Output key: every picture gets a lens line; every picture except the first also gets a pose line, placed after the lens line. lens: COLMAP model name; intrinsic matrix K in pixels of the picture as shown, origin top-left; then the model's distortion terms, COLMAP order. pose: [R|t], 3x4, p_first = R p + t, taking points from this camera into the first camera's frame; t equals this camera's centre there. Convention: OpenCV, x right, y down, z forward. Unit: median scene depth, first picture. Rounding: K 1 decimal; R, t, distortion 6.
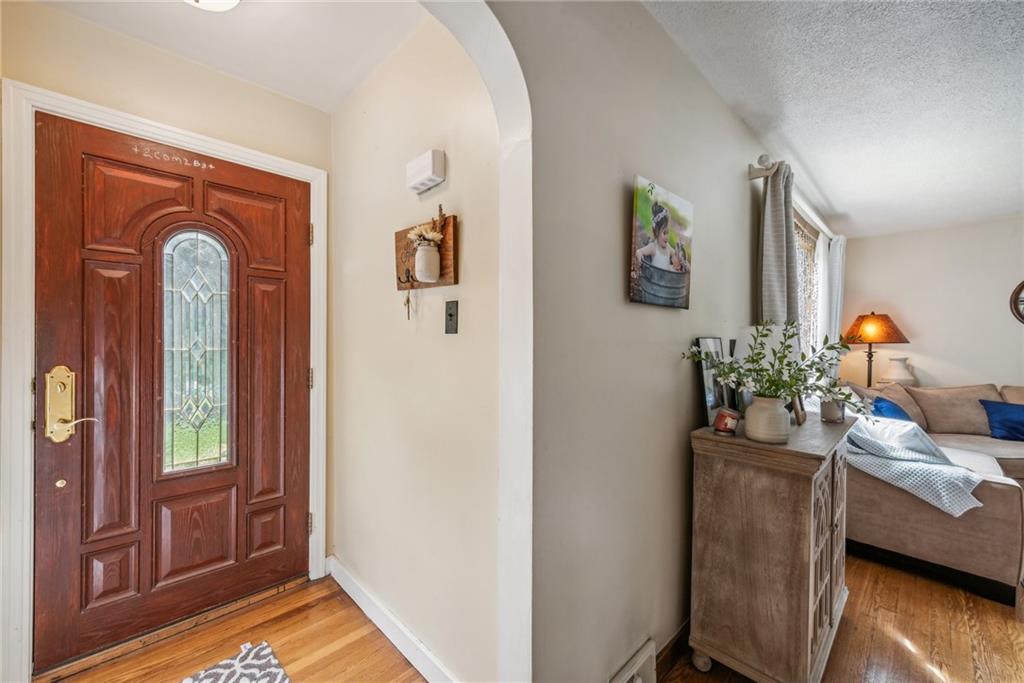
lens RADIAL K [[410.8, 0, 510.7], [0, 410.8, 344.6], [0, 0, 1]] dist [0.011898, -0.001416]
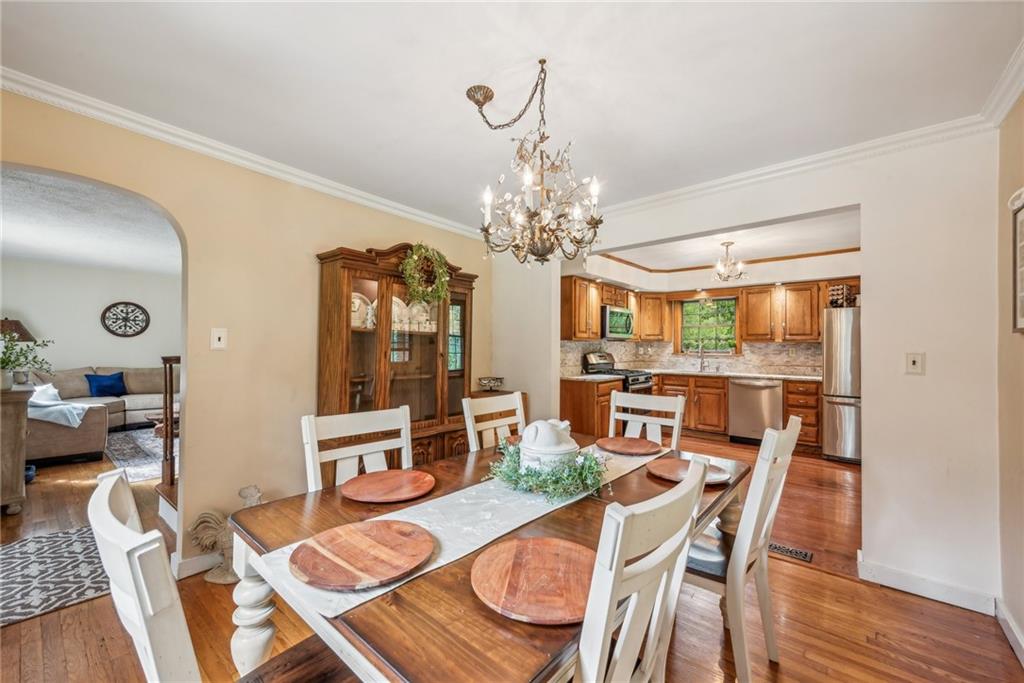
lens RADIAL K [[410.8, 0, 506.4], [0, 410.8, 344.1], [0, 0, 1]] dist [0.011898, -0.001416]
pose [[-0.085883, 0.003500, 0.996299, -0.677360], [-0.006066, 0.999973, -0.004036, 0.001672], [-0.996287, -0.006390, -0.085859, -0.542743]]
